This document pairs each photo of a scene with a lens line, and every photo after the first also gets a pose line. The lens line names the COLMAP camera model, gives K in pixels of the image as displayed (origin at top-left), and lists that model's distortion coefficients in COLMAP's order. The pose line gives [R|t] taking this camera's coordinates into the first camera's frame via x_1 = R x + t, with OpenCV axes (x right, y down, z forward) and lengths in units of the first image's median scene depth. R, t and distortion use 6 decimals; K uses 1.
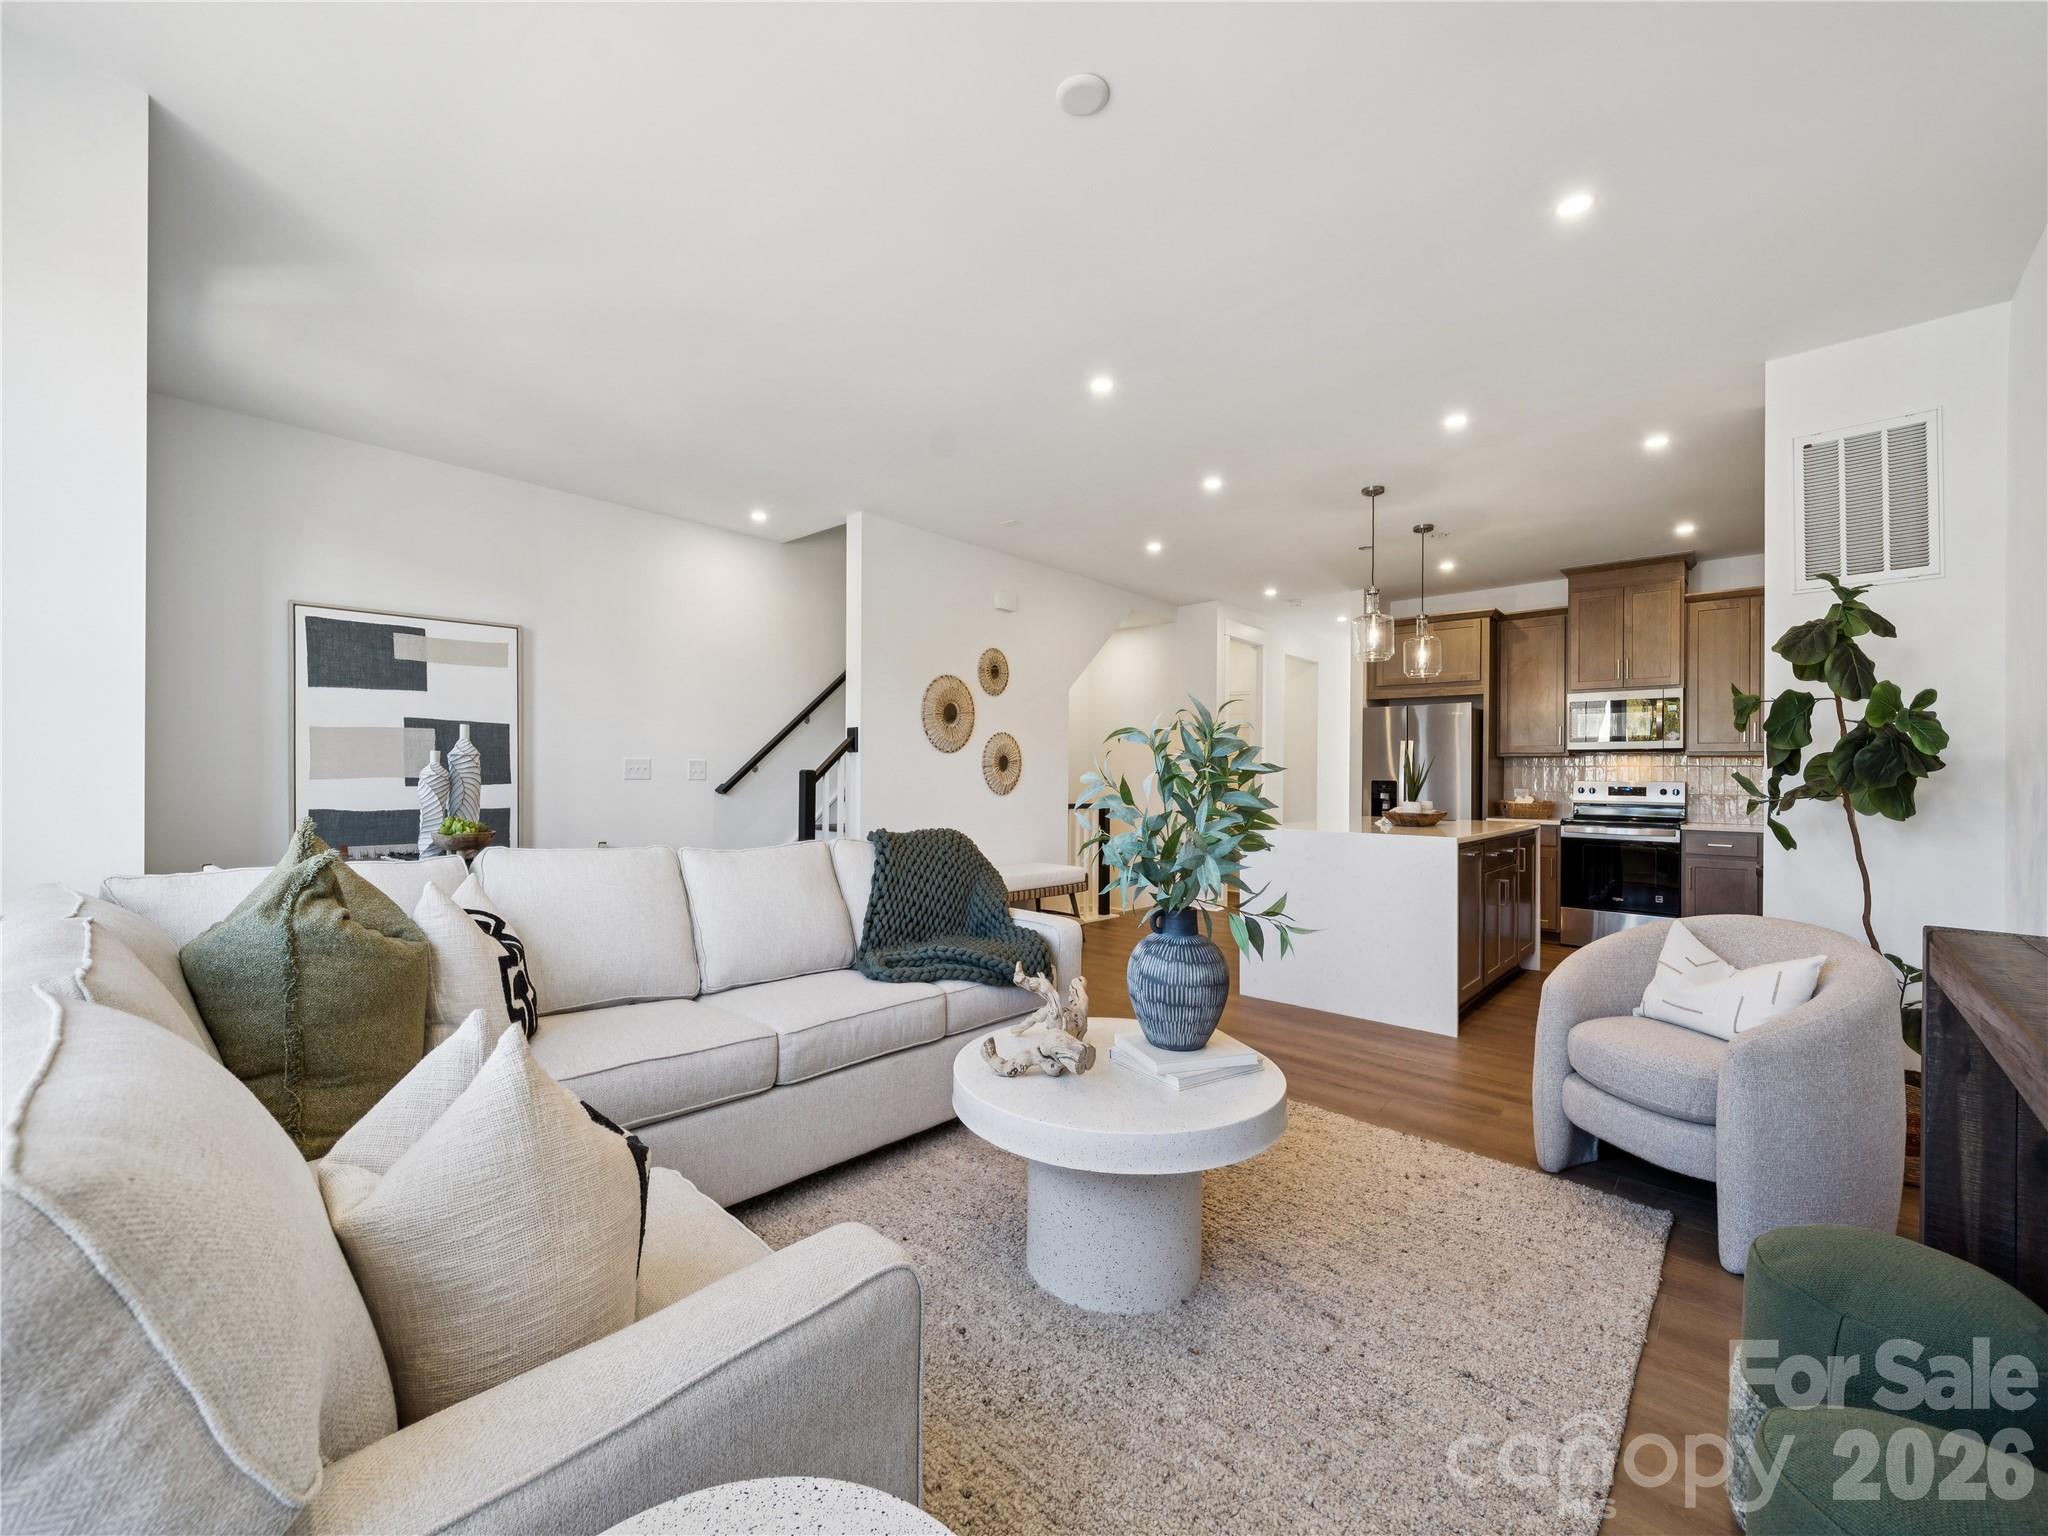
lens RADIAL K [[810.3, 0, 1018.5], [0, 810.3, 763.4], [0, 0, 1]] dist [-0.000389, -0.000009]
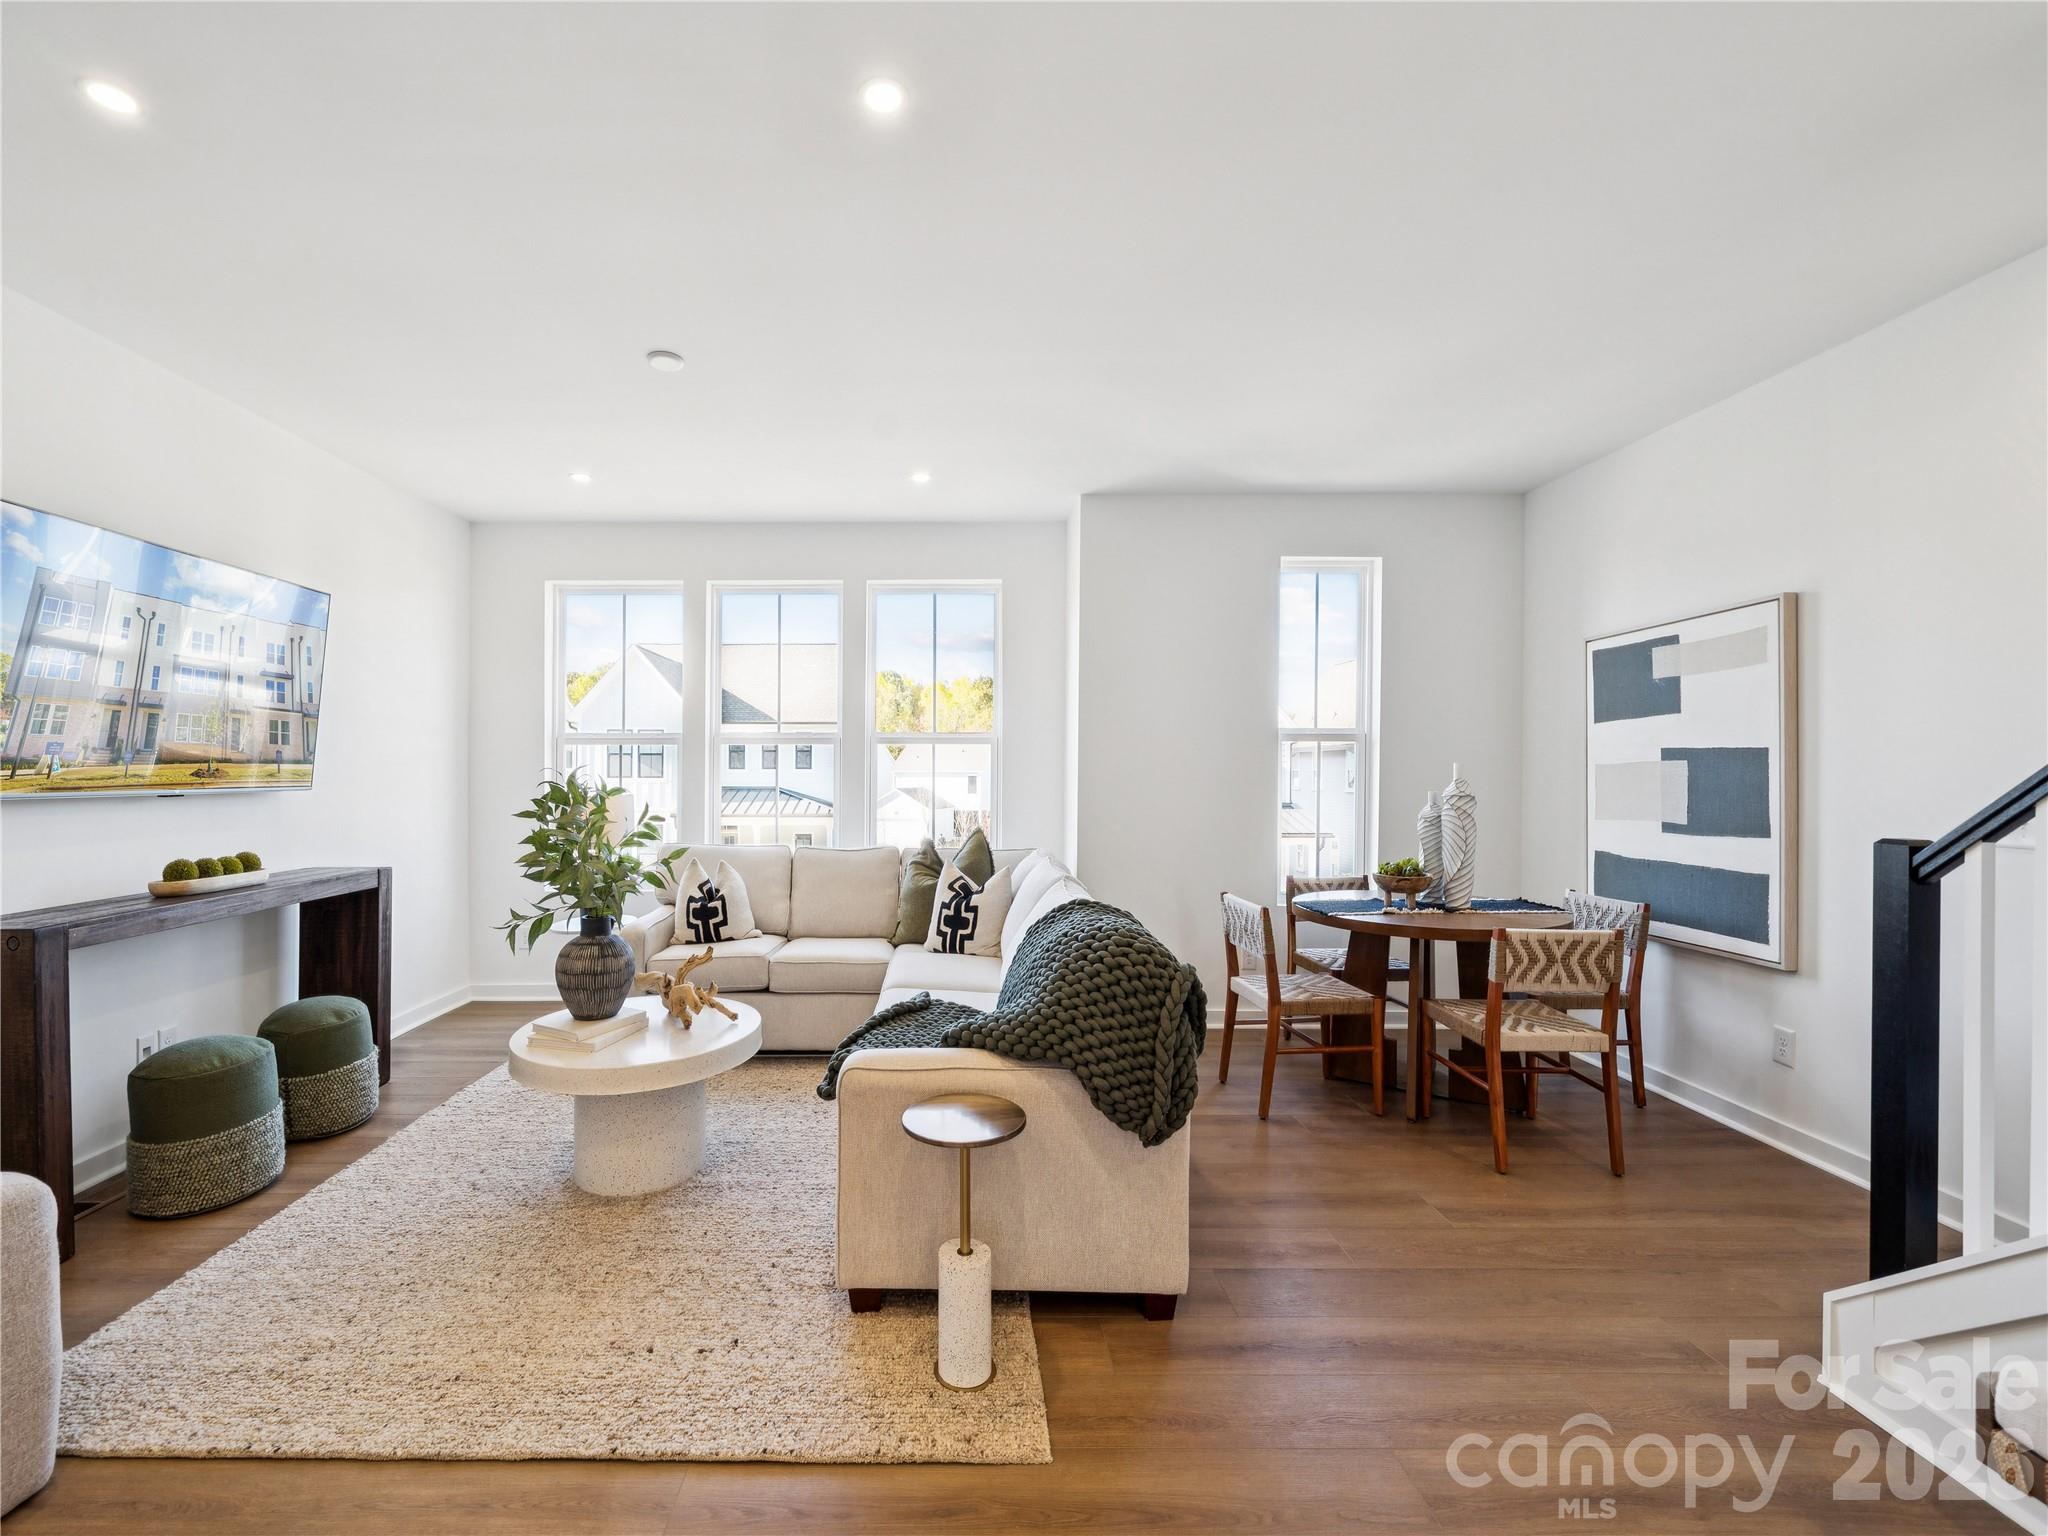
lens RADIAL K [[951.5, 0, 1015.9], [0, 951.5, 769.7], [0, 0, 1]] dist [-0.000727, -0.000041]
pose [[-0.700648, -0.014967, -0.713350, 0.387022], [-0.006278, 0.999871, -0.014812, -0.016686], [0.713479, -0.005899, -0.700651, 1.205738]]
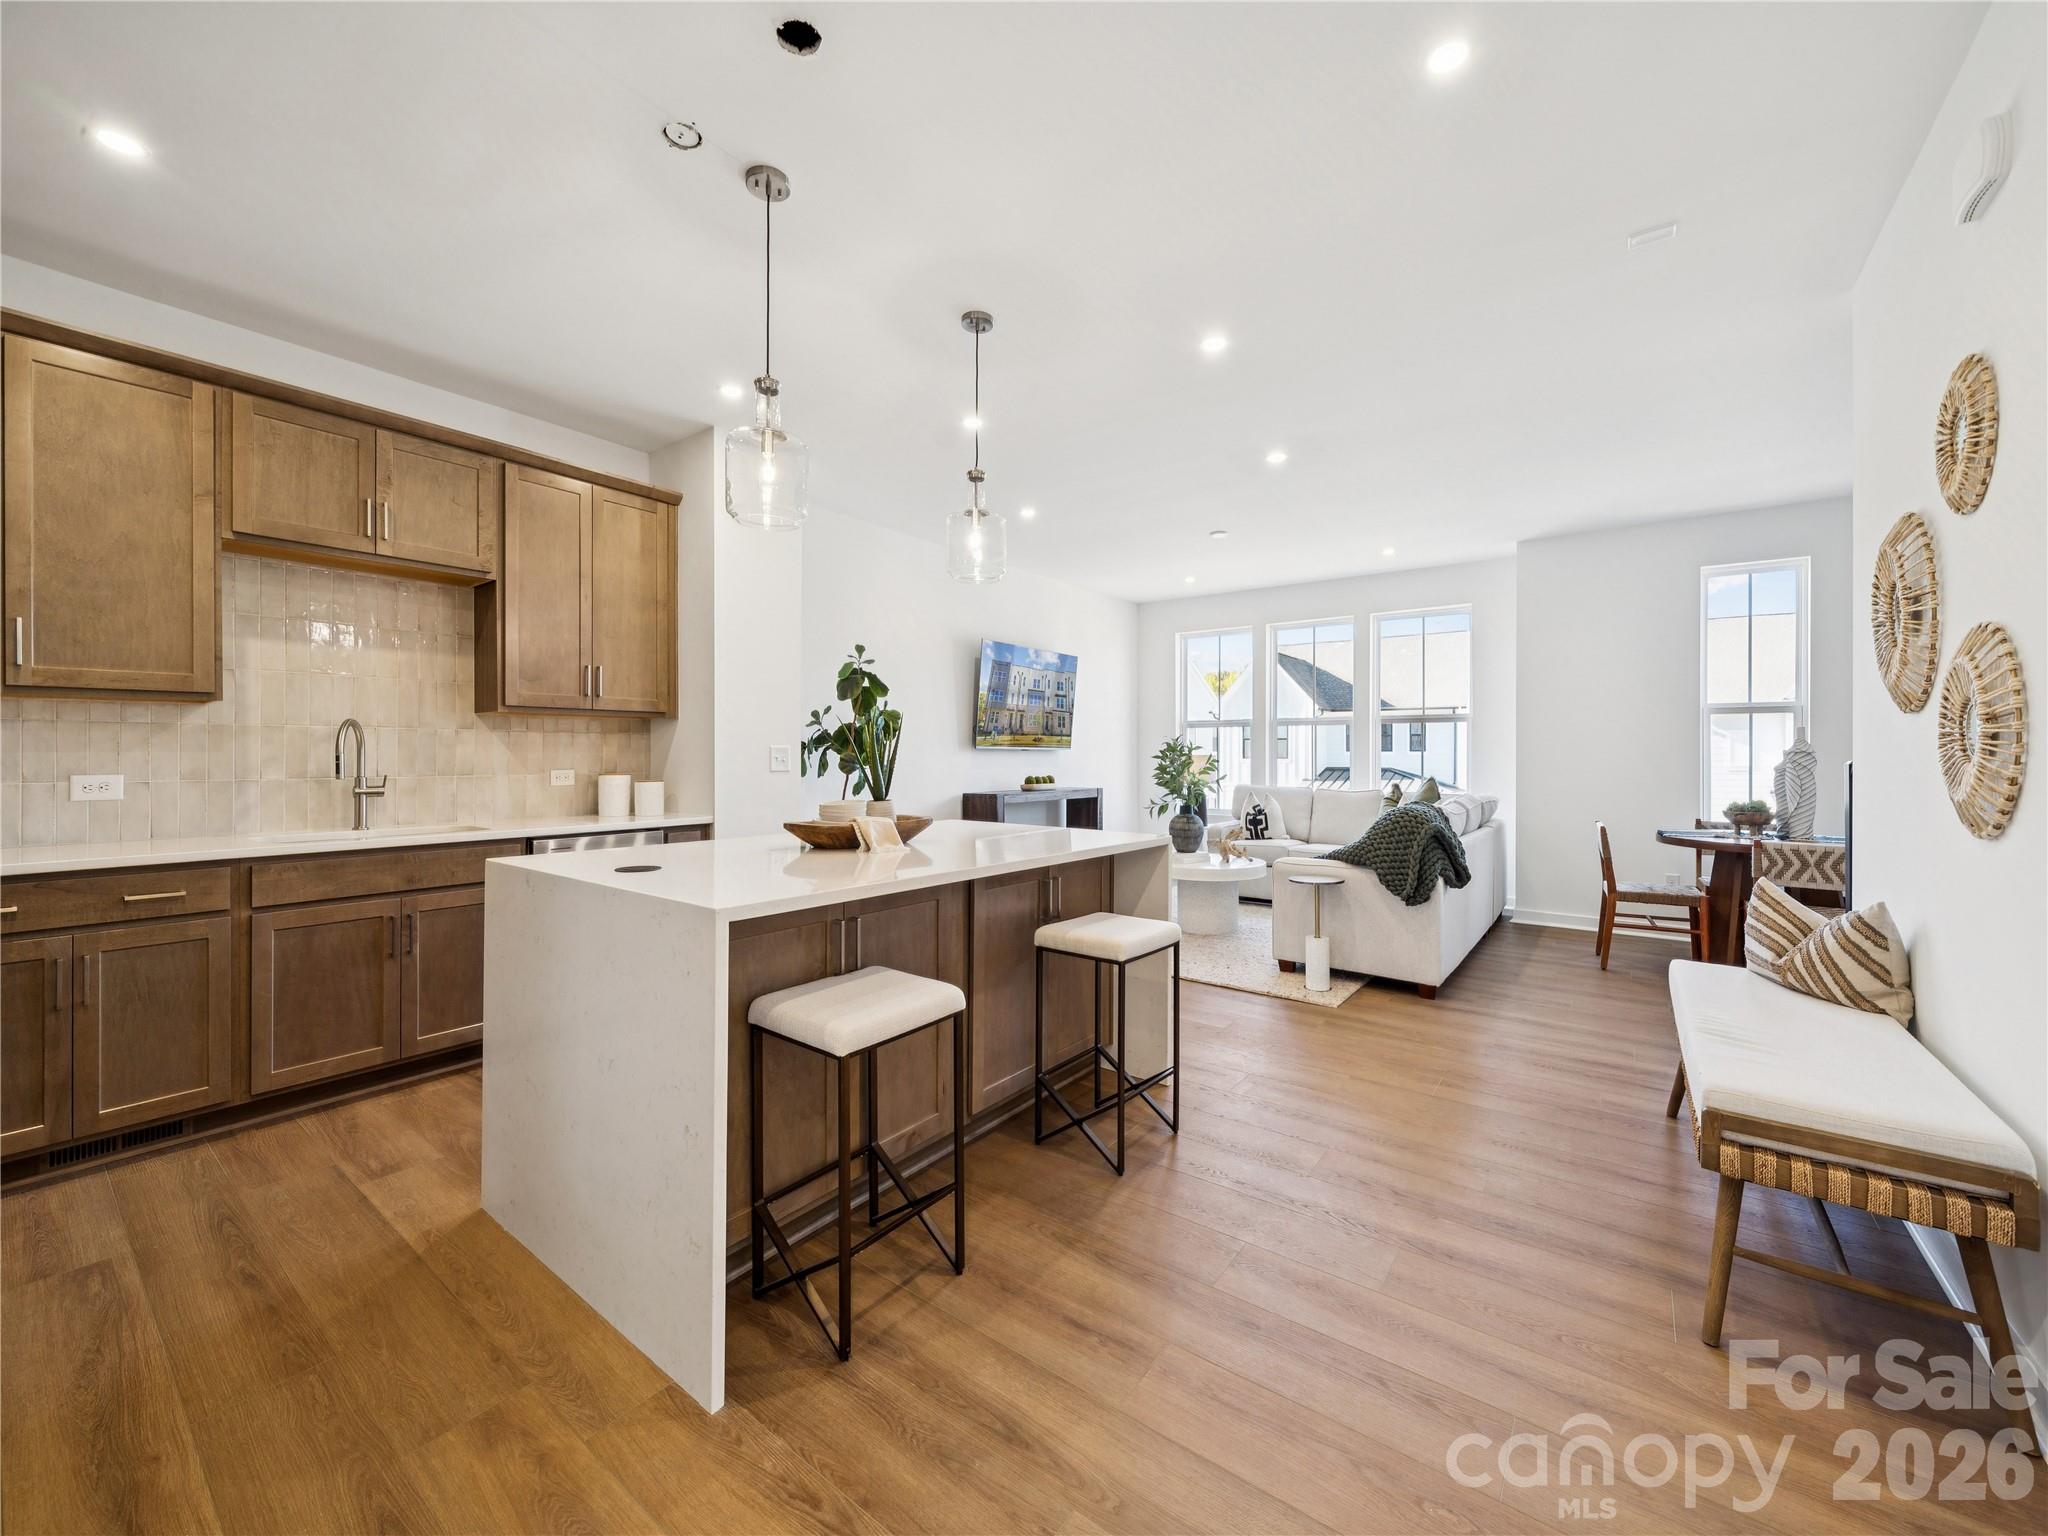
lens RADIAL K [[816.4, 0, 1026.1], [0, 816.4, 757.5], [0, 0, 1]] dist [0.000768, 0.000081]
pose [[-0.991693, -0.014691, -0.127782, 0.587335], [-0.014848, 0.999890, 0.000278, 0.028192], [0.127764, 0.002173, -0.991802, 2.026449]]
